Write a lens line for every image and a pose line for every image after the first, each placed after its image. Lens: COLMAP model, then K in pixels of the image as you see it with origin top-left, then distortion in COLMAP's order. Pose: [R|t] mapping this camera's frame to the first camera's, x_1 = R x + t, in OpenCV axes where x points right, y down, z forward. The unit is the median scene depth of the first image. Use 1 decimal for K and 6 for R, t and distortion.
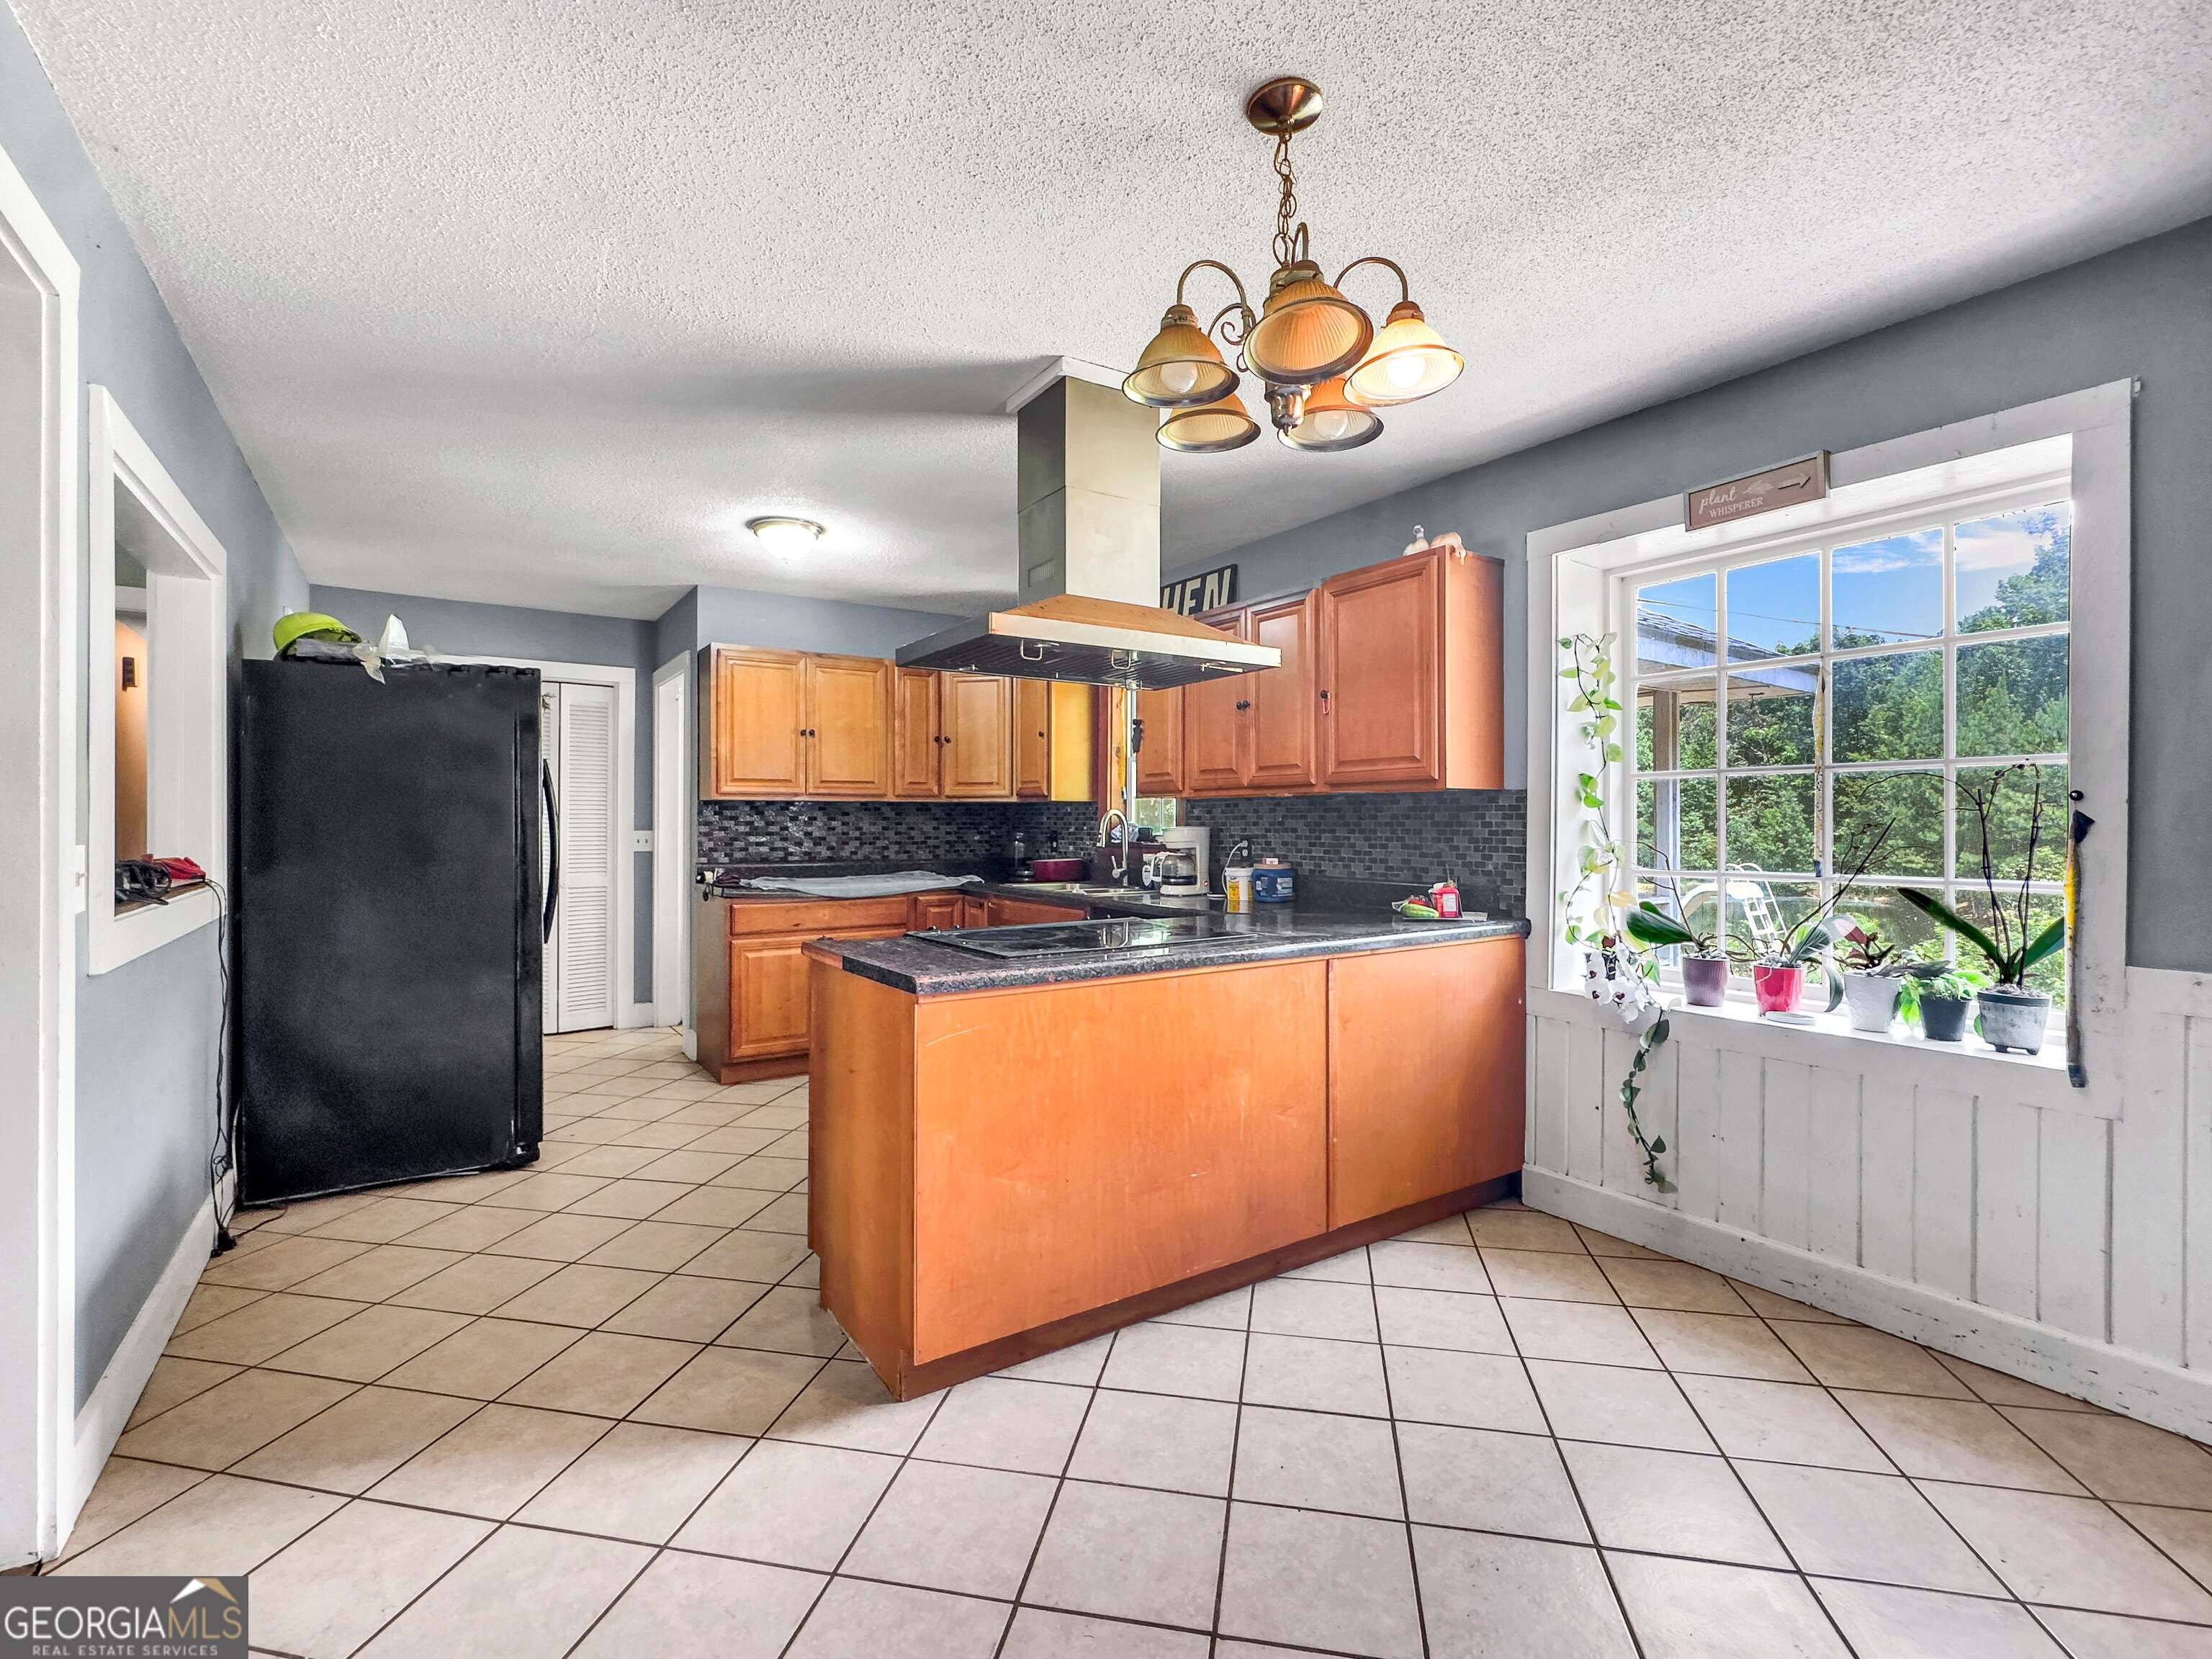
lens RADIAL K [[1018.7, 0, 1105.6], [0, 1018.7, 826.8], [0, 0, 1]] dist [0.003130, 0.000018]
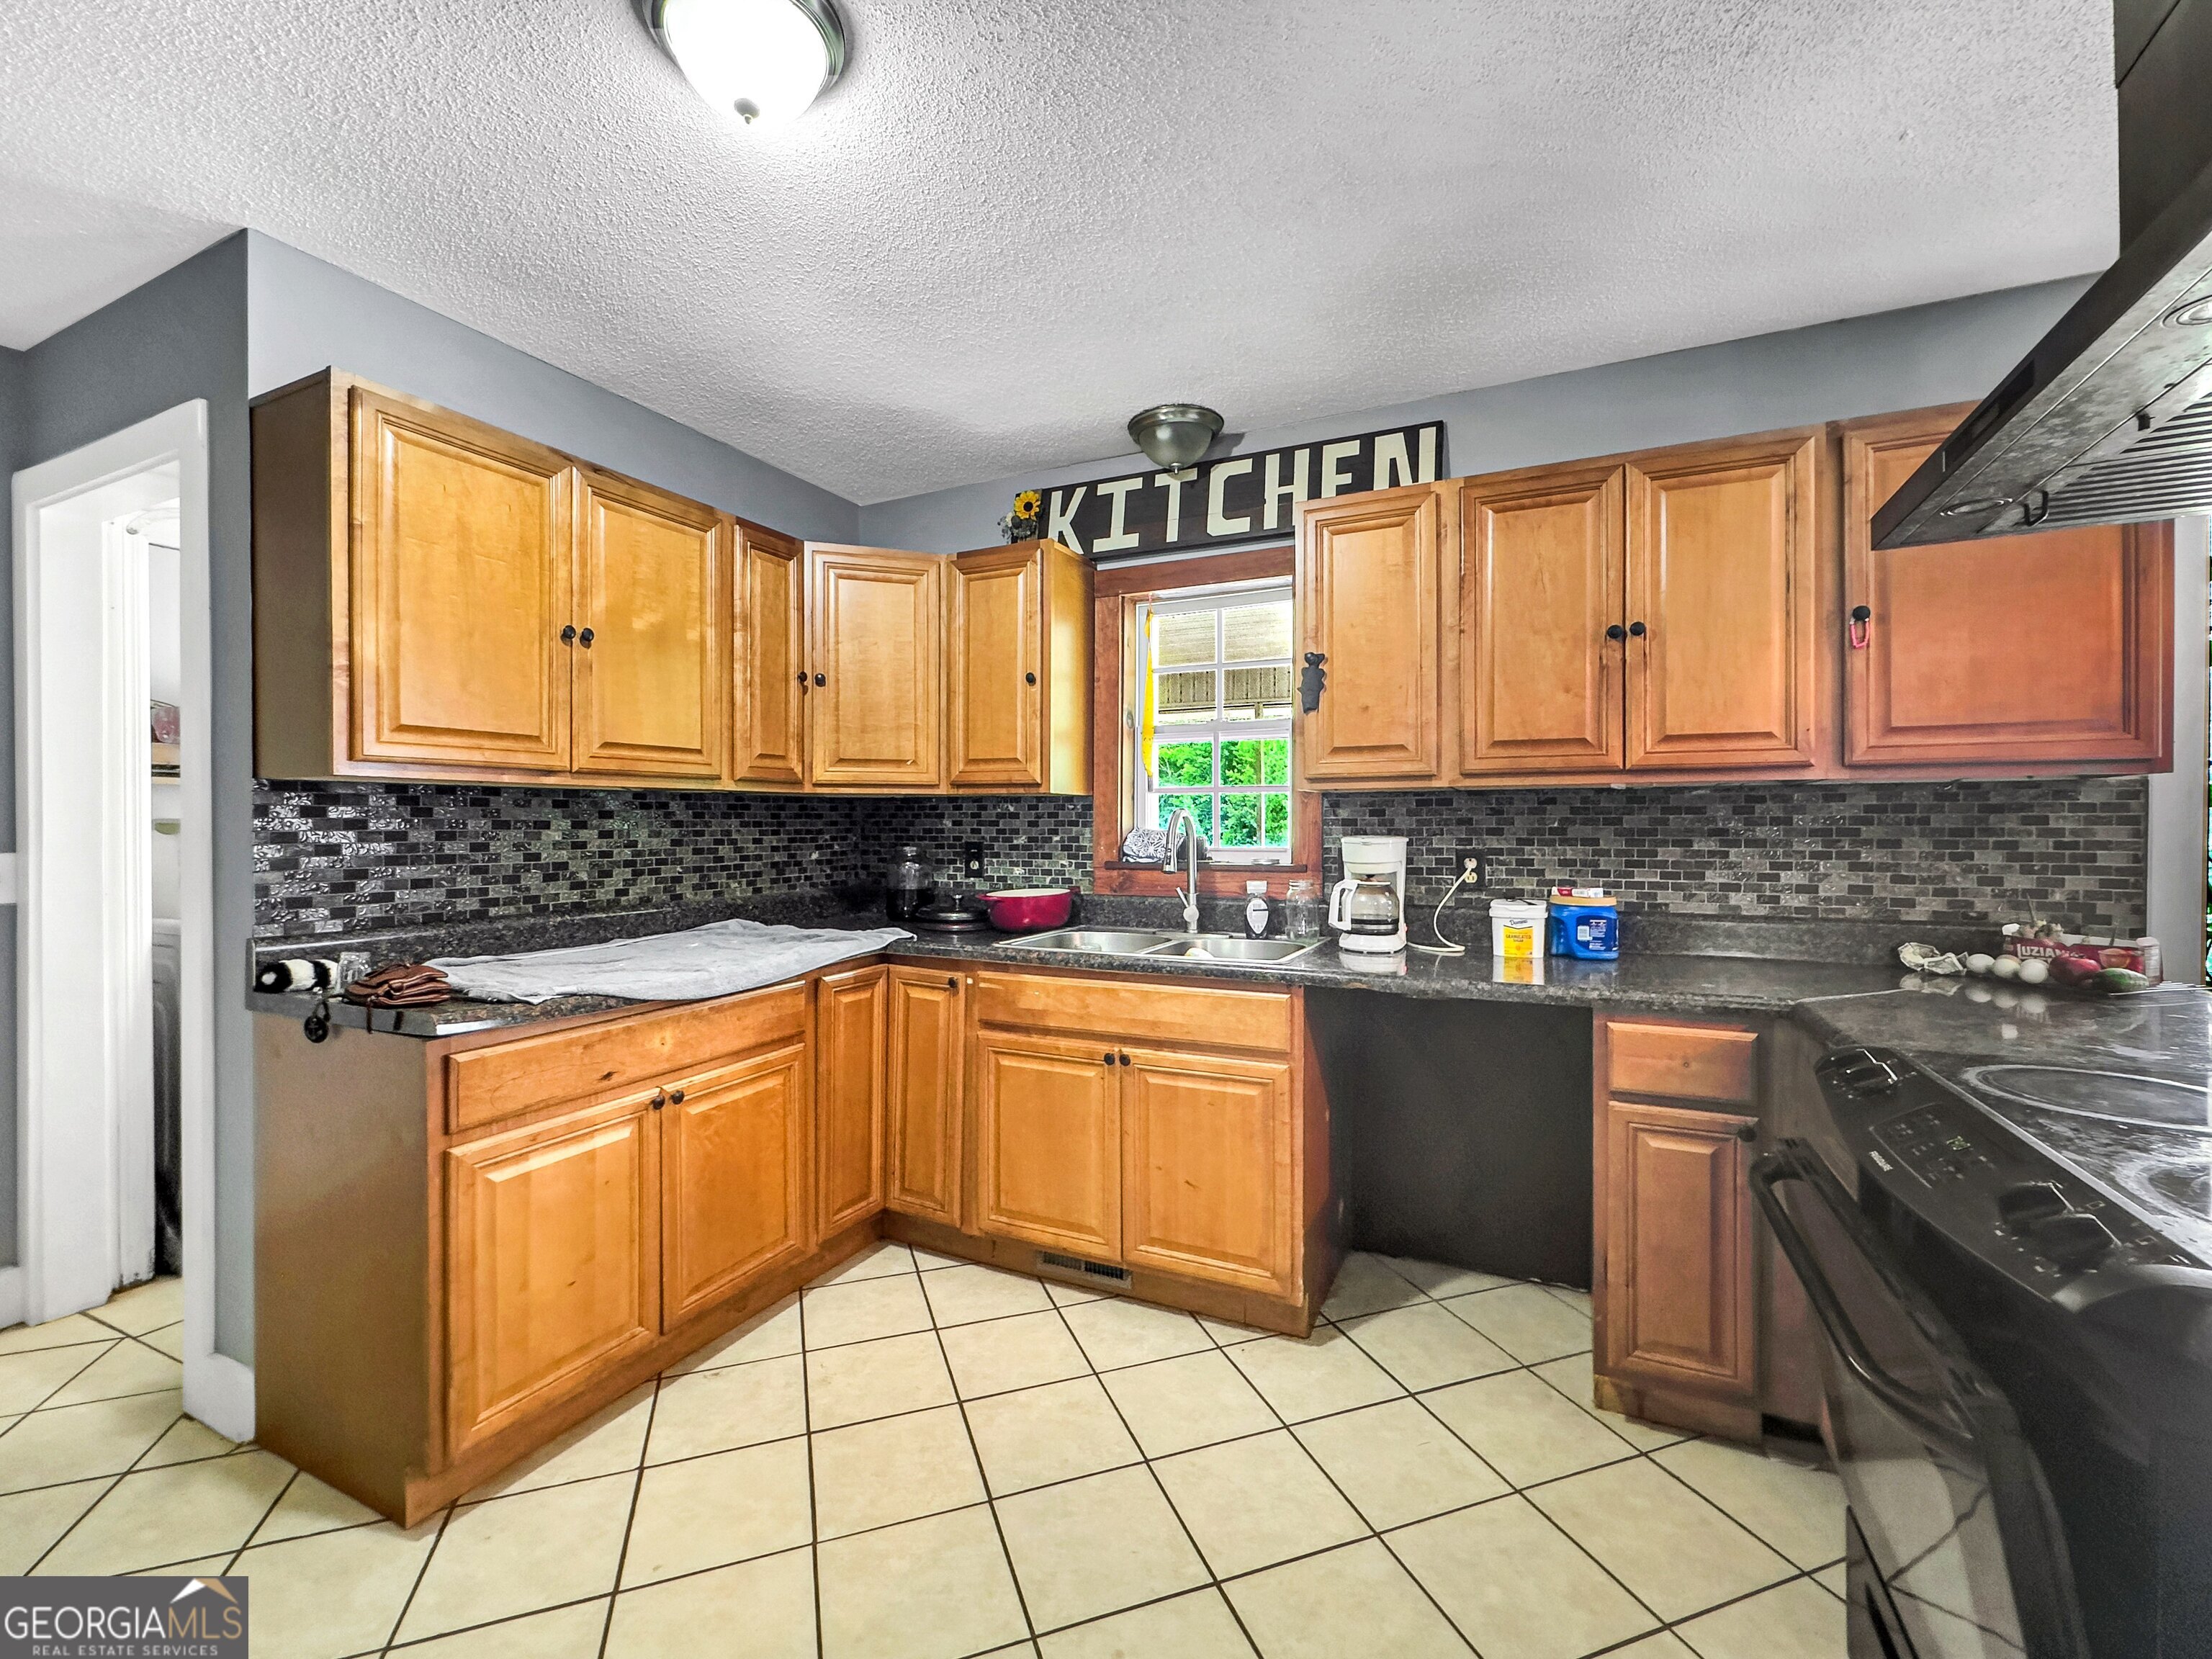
lens RADIAL K [[938.1, 0, 1106.6], [0, 938.1, 832.0], [0, 0, 1]] dist [-0.004006, -0.000068]
pose [[0.857911, -0.007439, 0.513744, -0.304557], [0.004935, 0.999968, 0.006239, -0.006413], [-0.513774, -0.002817, 0.857921, 0.525411]]
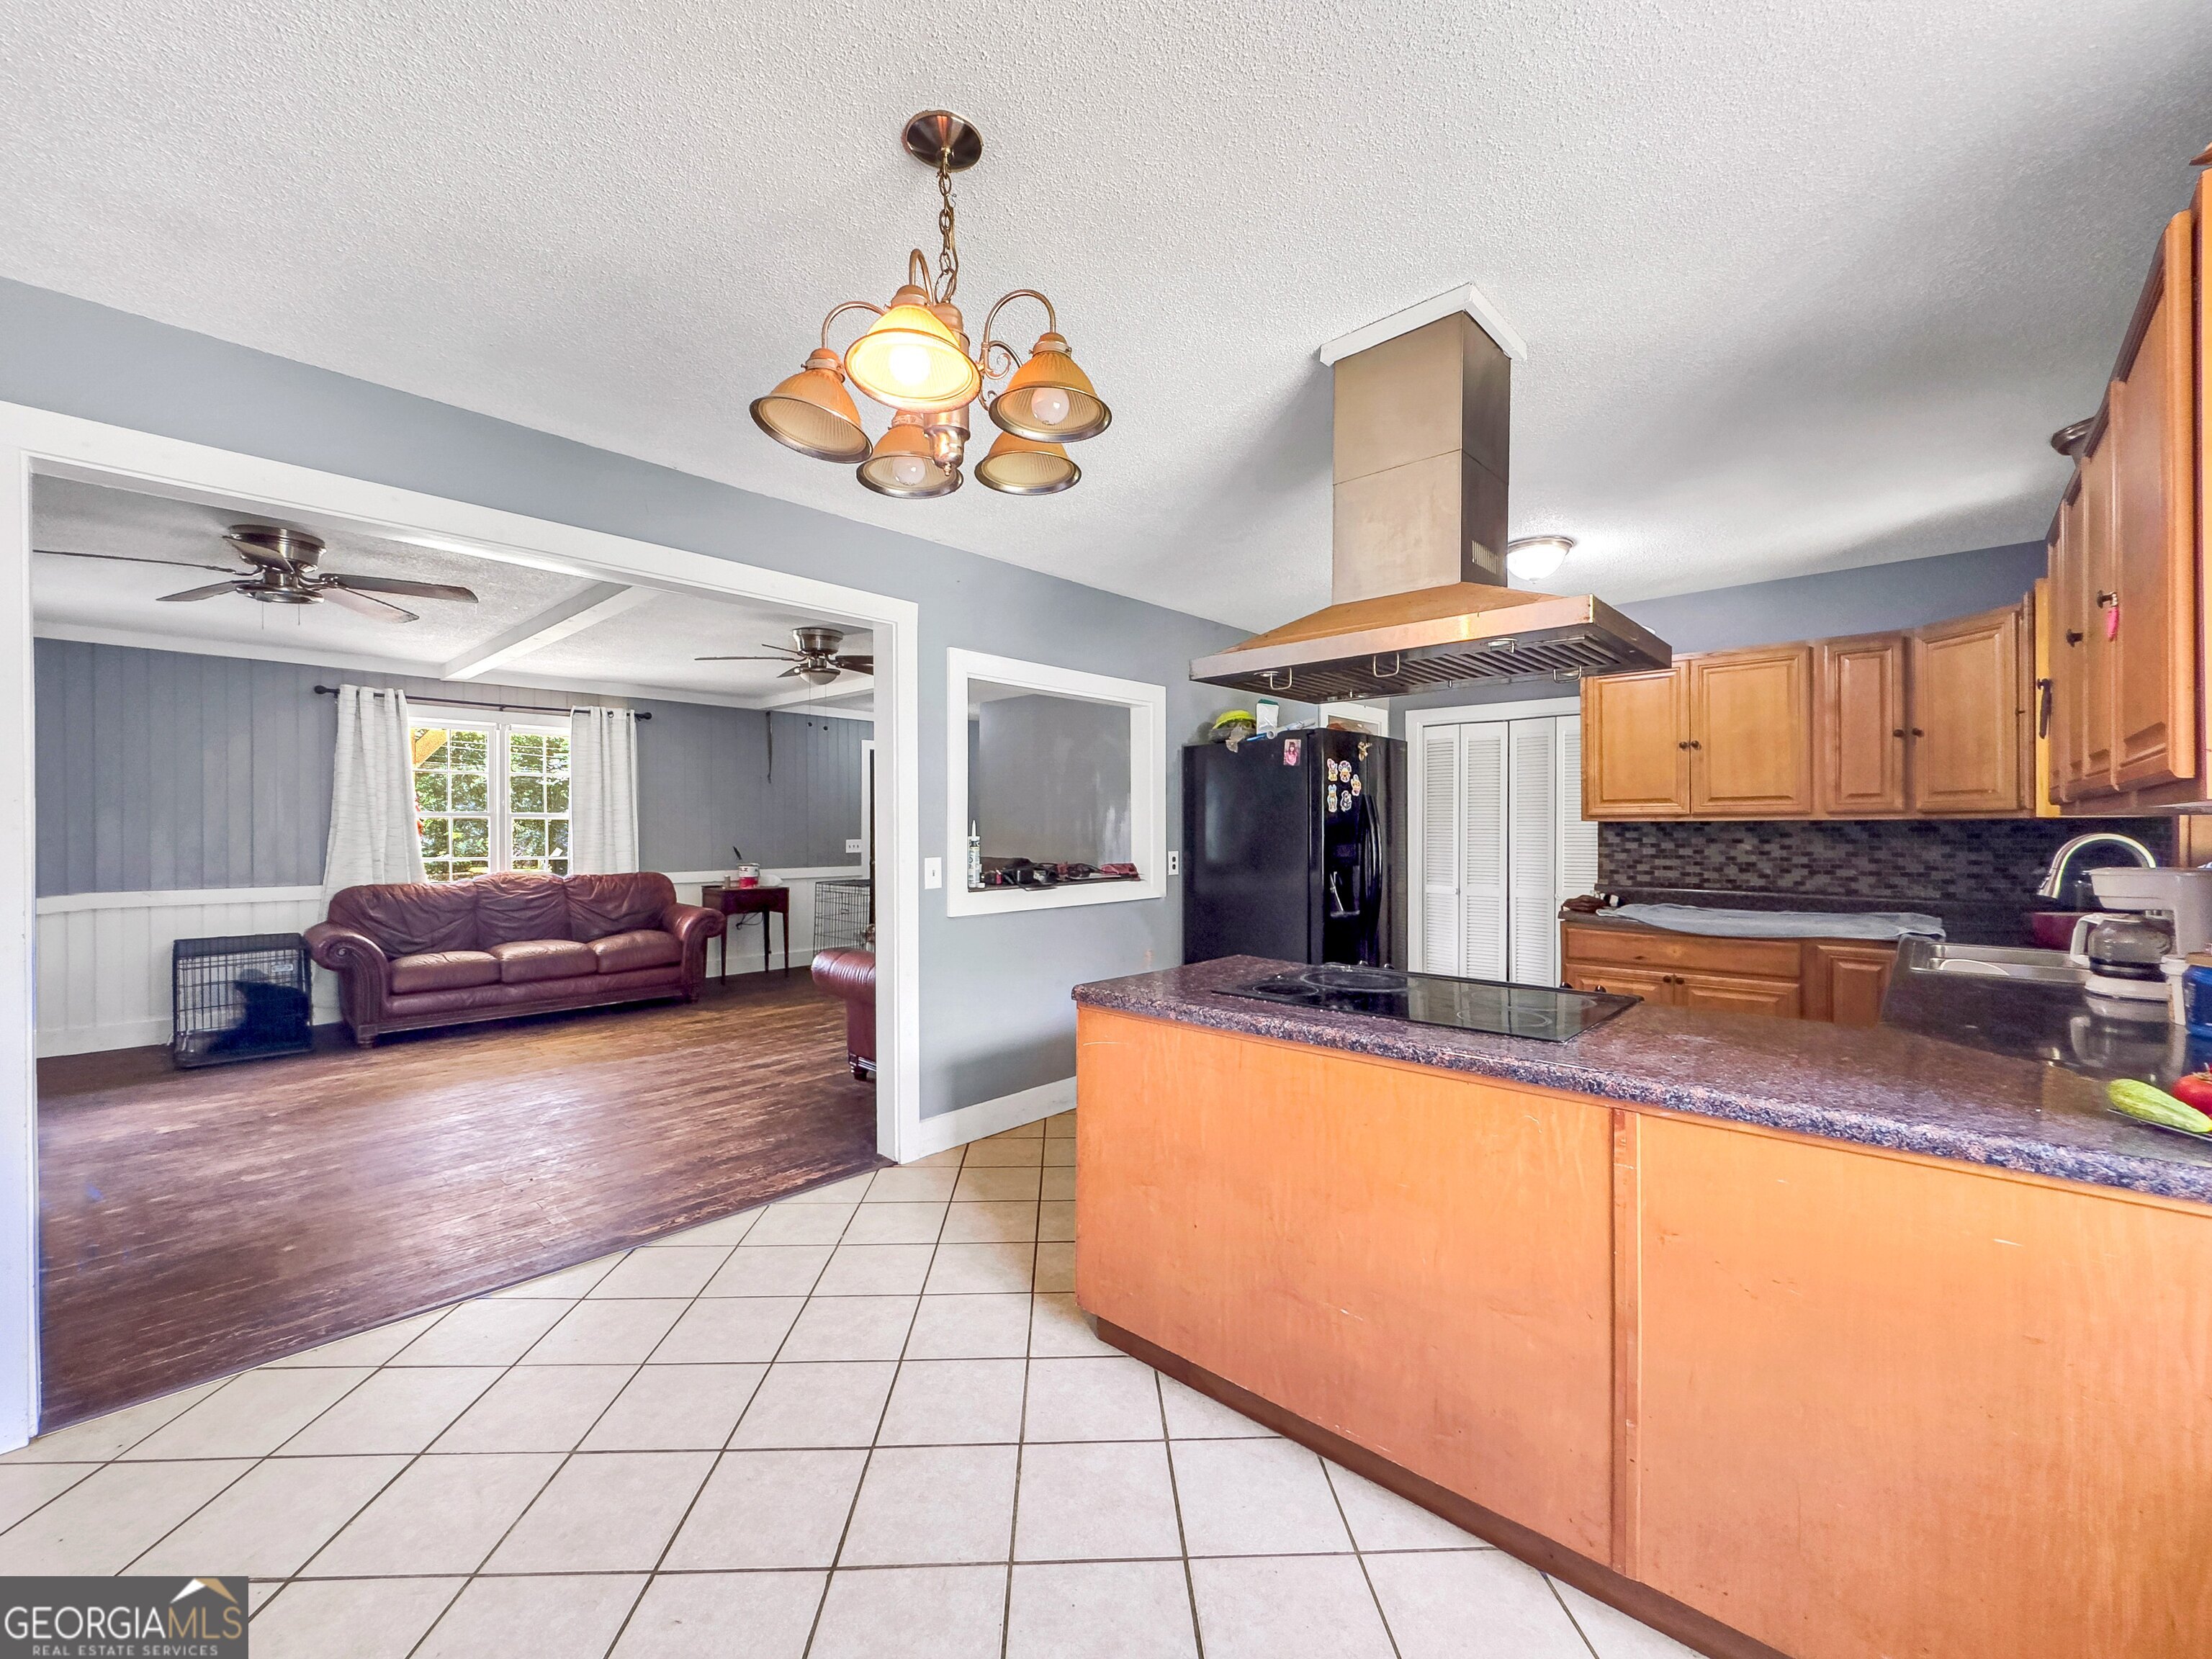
lens RADIAL K [[909.1, 0, 1103.2], [0, 909.1, 833.8], [0, 0, 1]] dist [-0.003256, 0.000193]
pose [[0.227699, 0.003703, -0.973725, 0.361298], [-0.002457, 0.999992, 0.003229, -0.016286], [0.973729, 0.001657, 0.227706, 0.321148]]
